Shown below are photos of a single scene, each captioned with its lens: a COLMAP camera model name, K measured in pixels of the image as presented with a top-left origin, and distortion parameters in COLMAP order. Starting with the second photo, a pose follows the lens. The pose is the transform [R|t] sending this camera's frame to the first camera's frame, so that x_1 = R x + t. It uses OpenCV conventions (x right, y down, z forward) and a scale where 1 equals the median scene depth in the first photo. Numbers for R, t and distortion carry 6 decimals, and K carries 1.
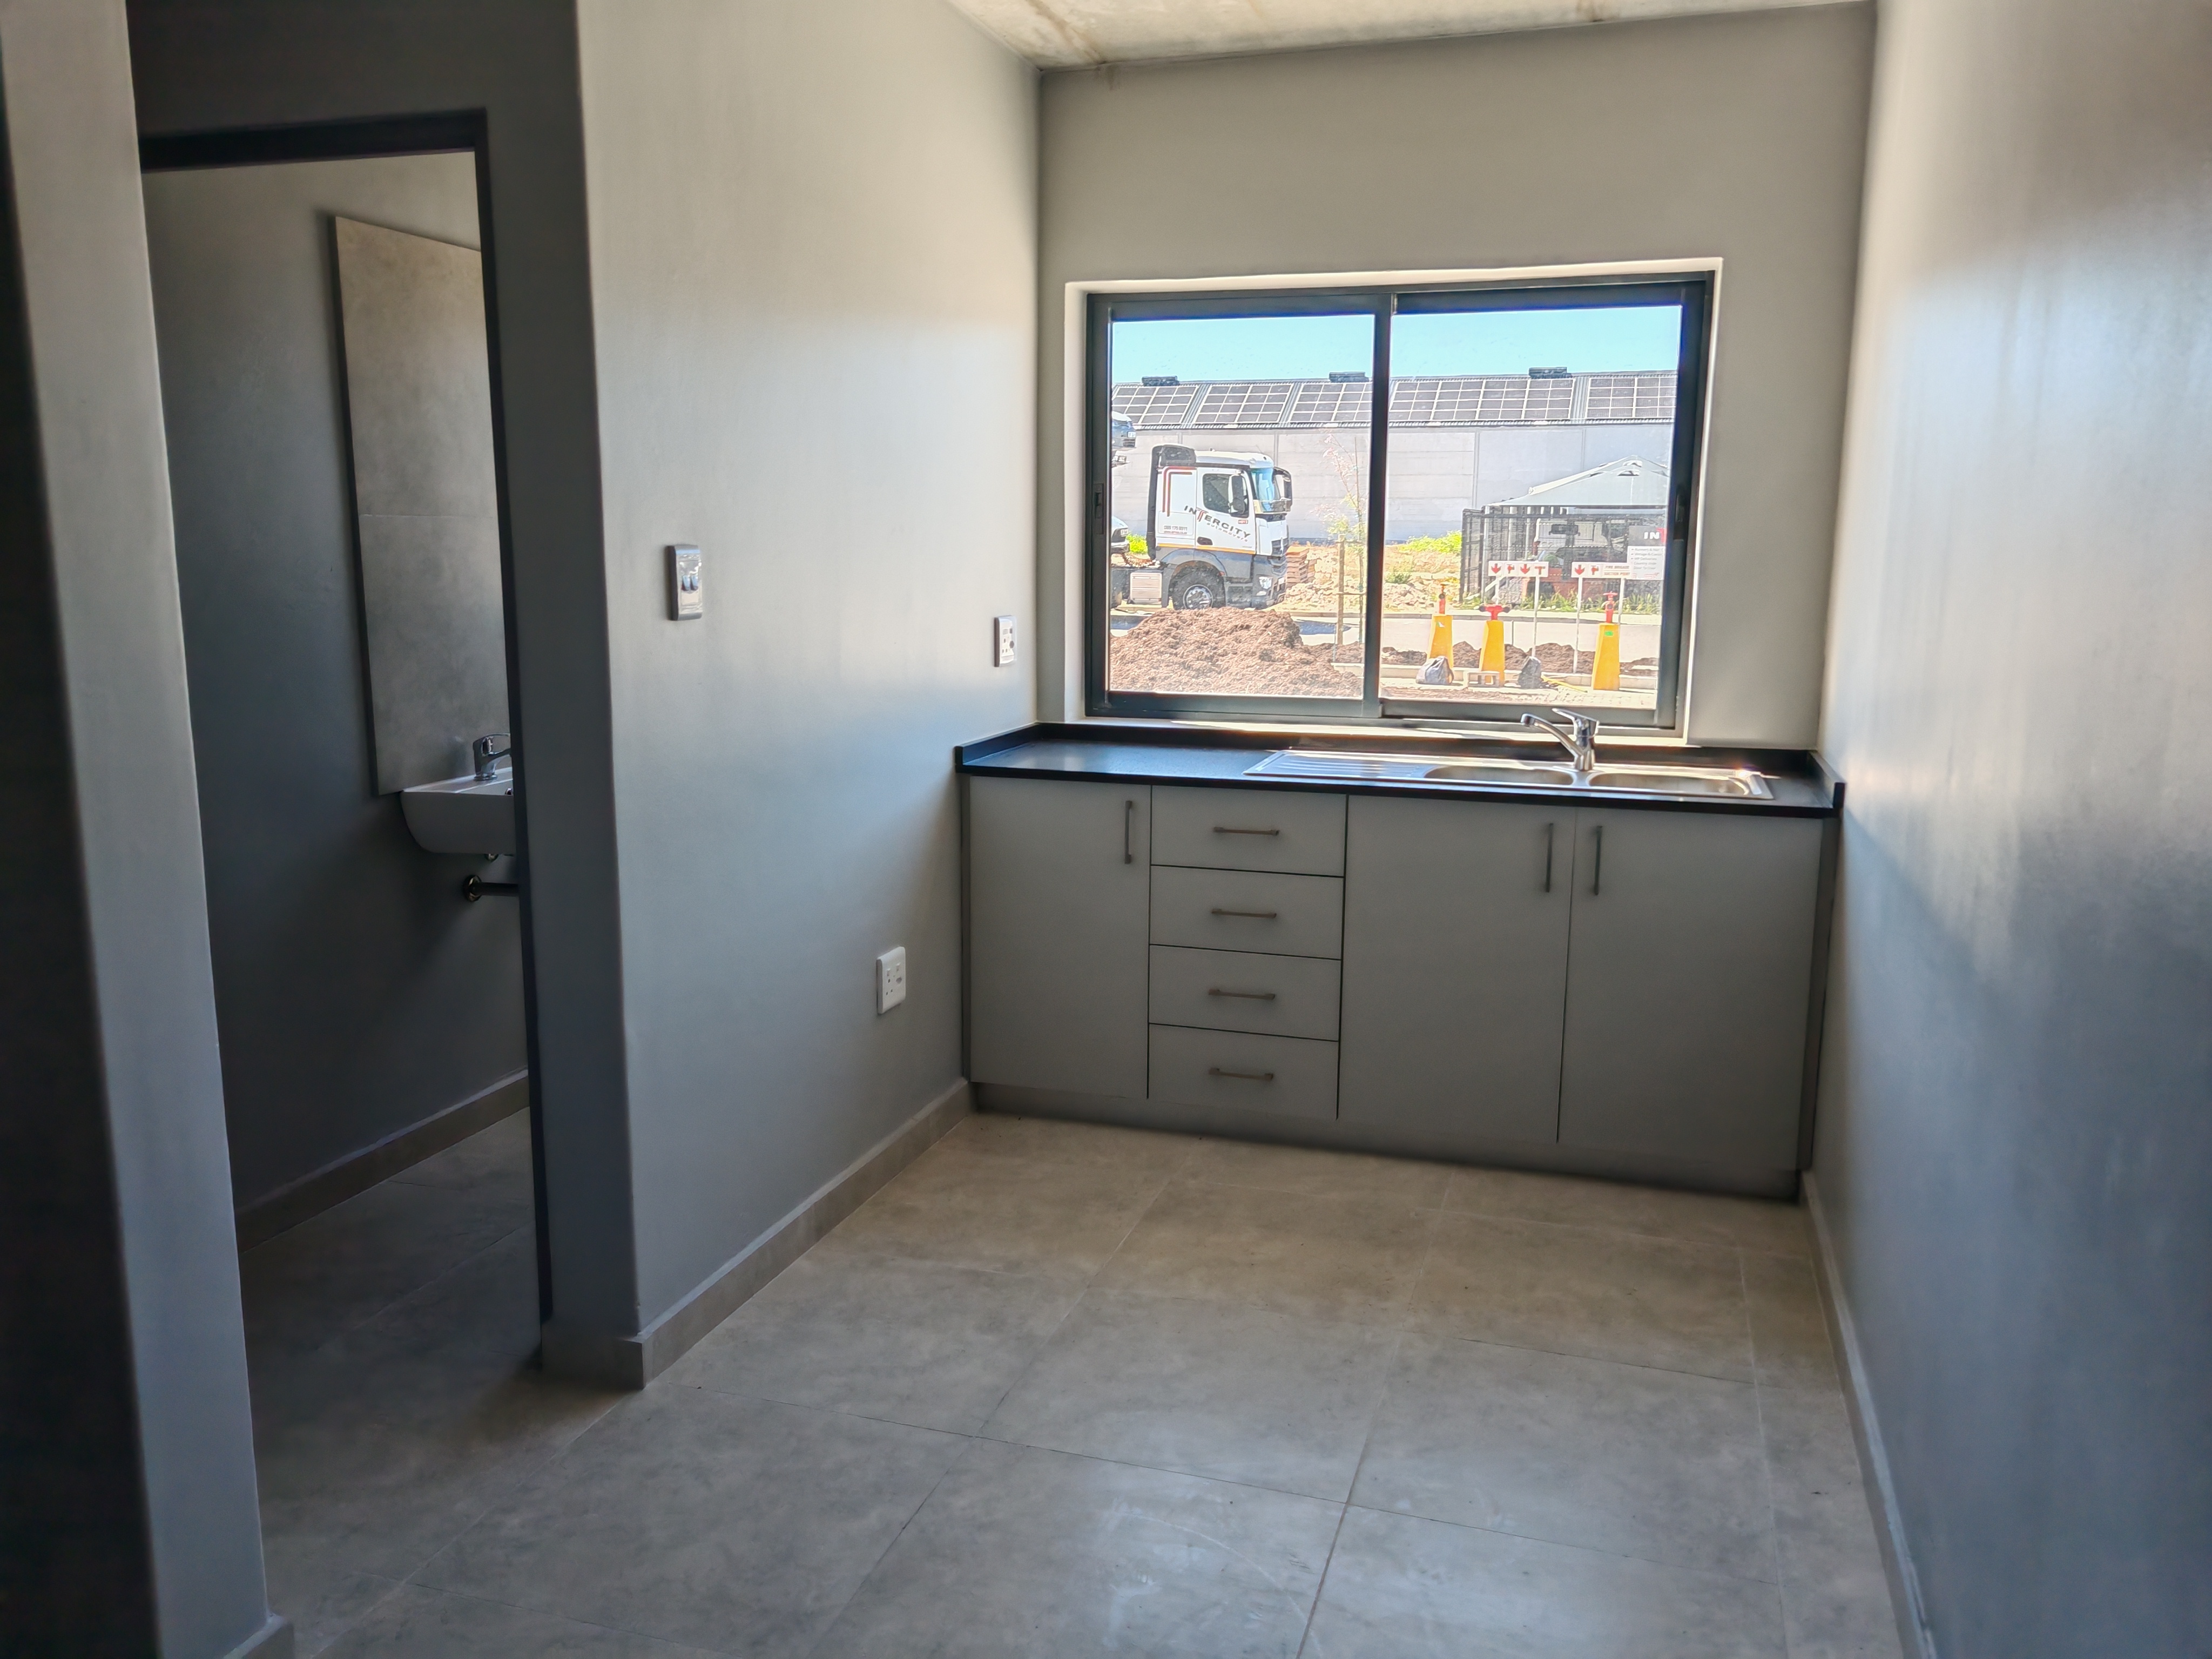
lens RADIAL K [[1753.6, 0, 1109.9], [0, 1753.6, 836.5], [0, 0, 1]] dist [0.040712, -0.042629]
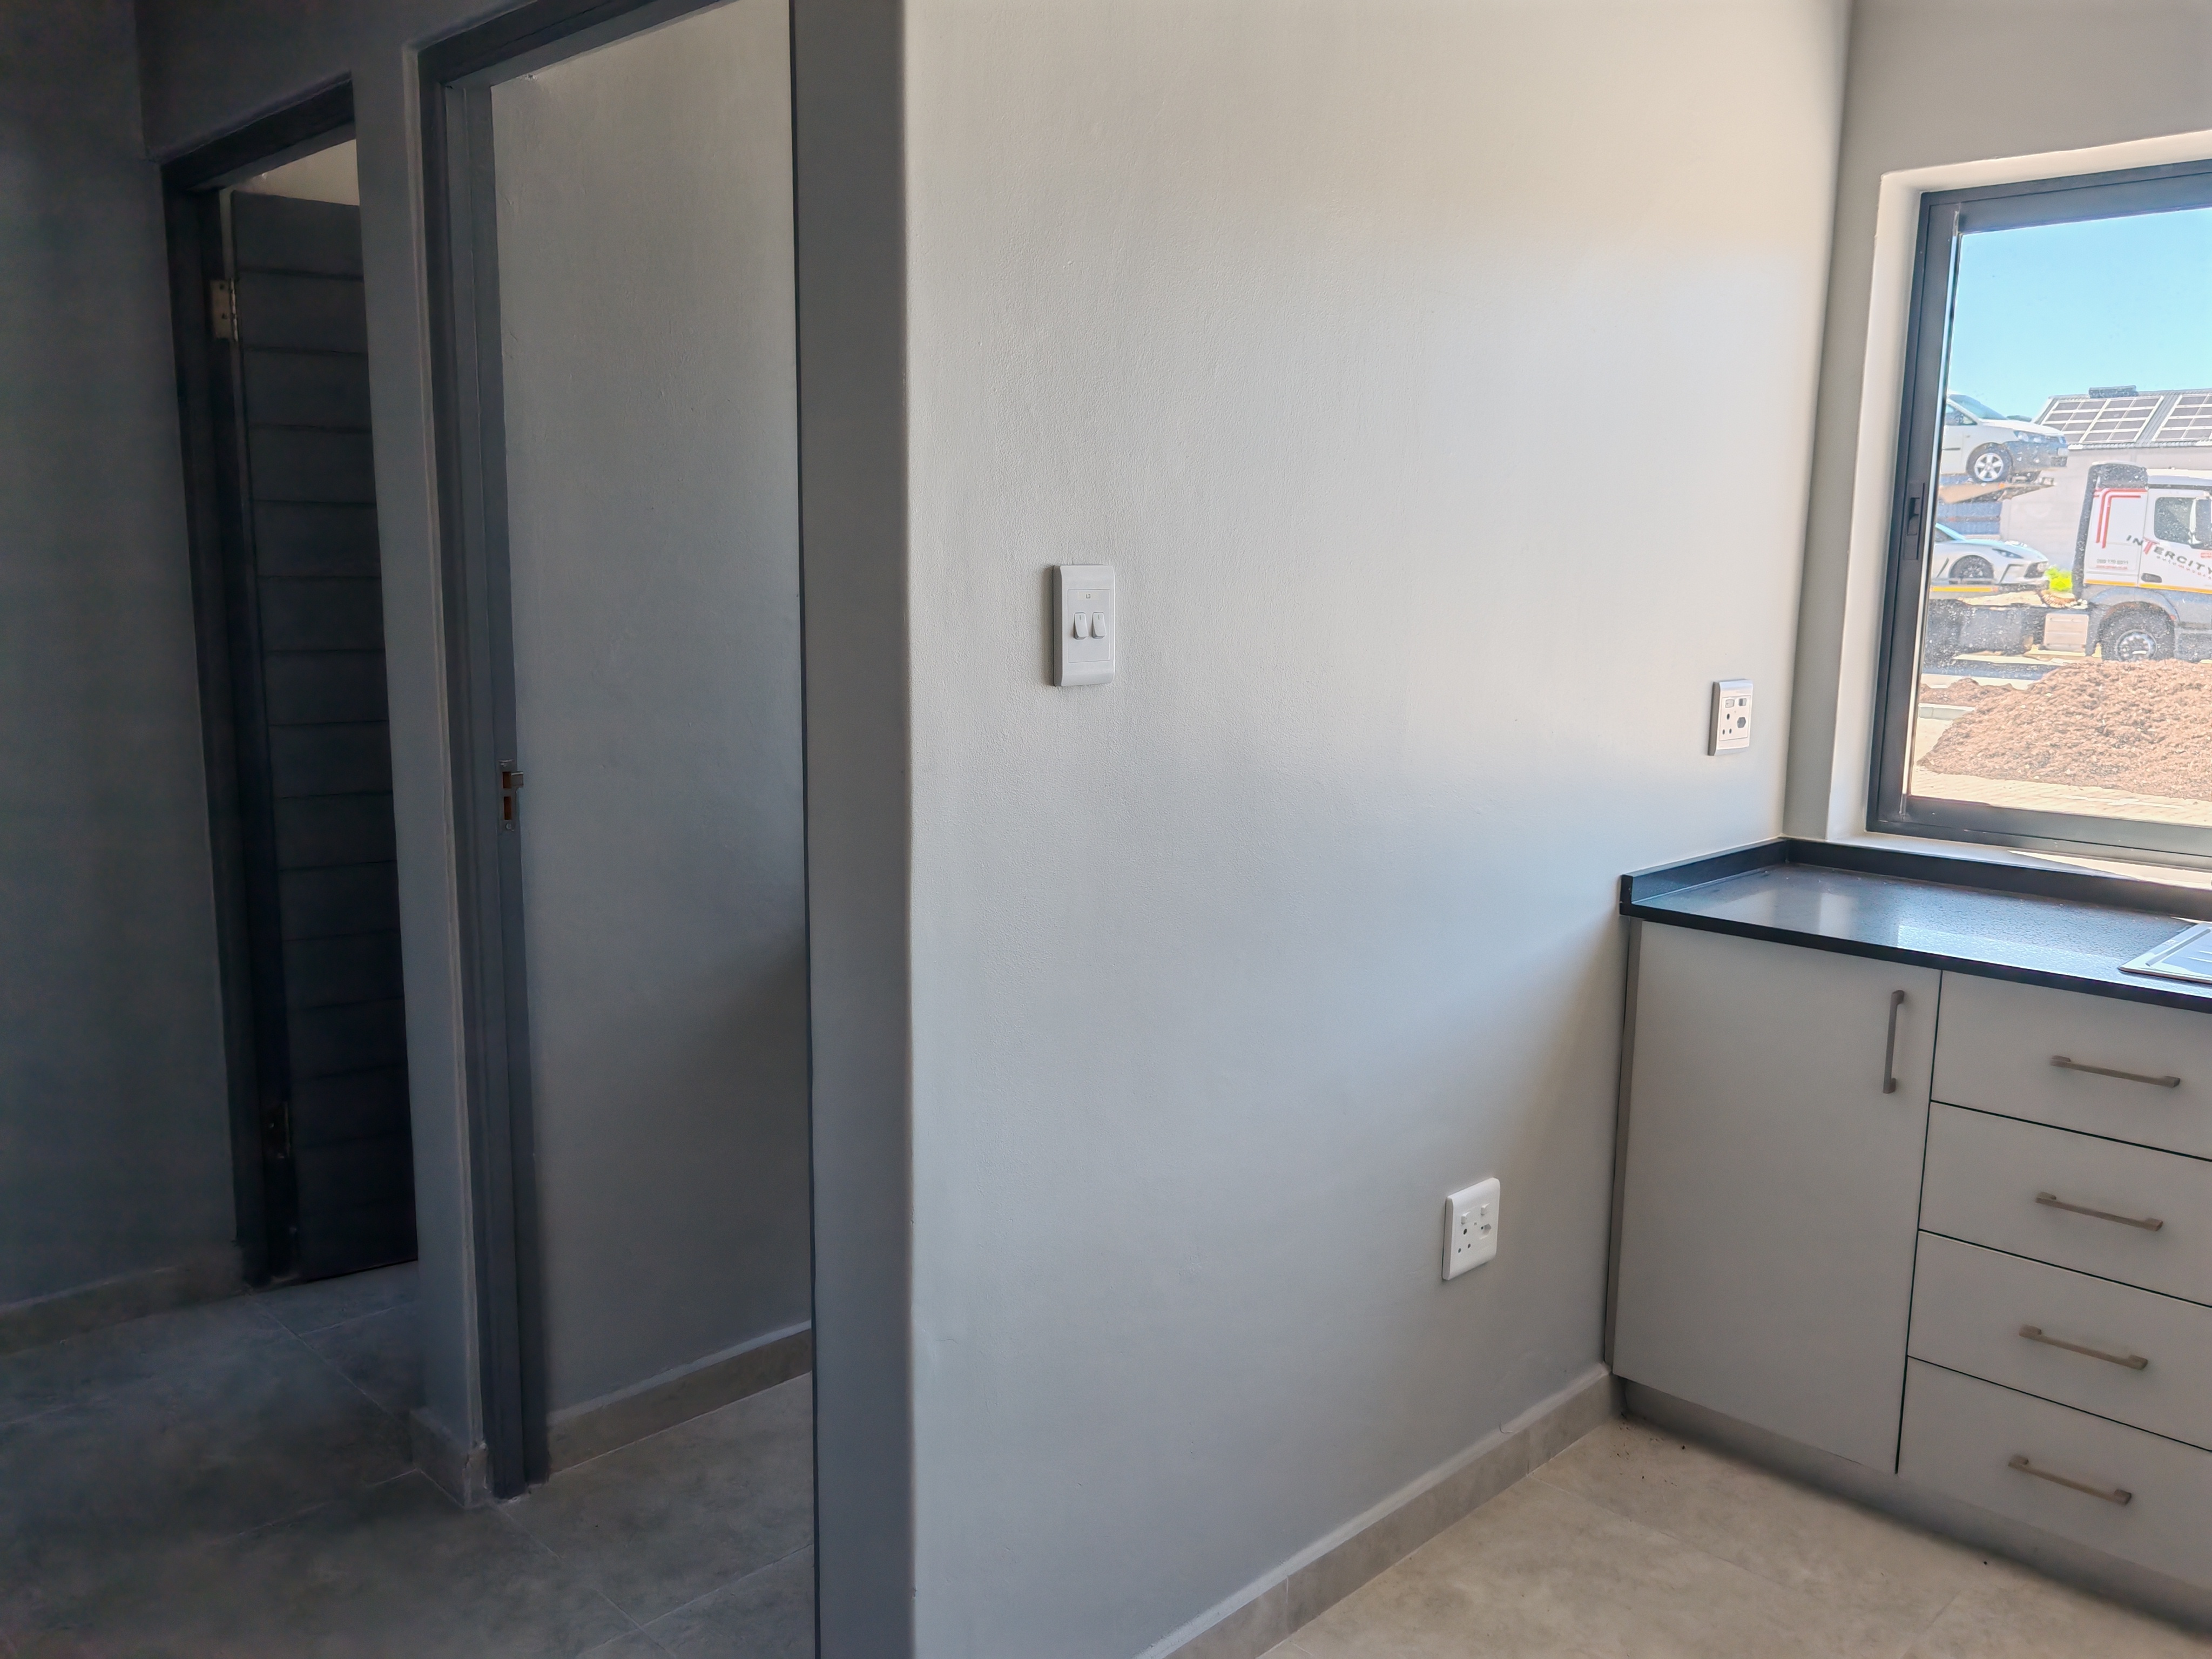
lens RADIAL K [[1753.6, 0, 1109.9], [0, 1753.6, 836.5], [0, 0, 1]] dist [0.040712, -0.042629]
pose [[0.888305, 0.077763, -0.452623, 0.034931], [-0.086118, 0.996283, 0.002154, -0.044445], [0.451108, 0.037066, 0.891700, 0.280762]]
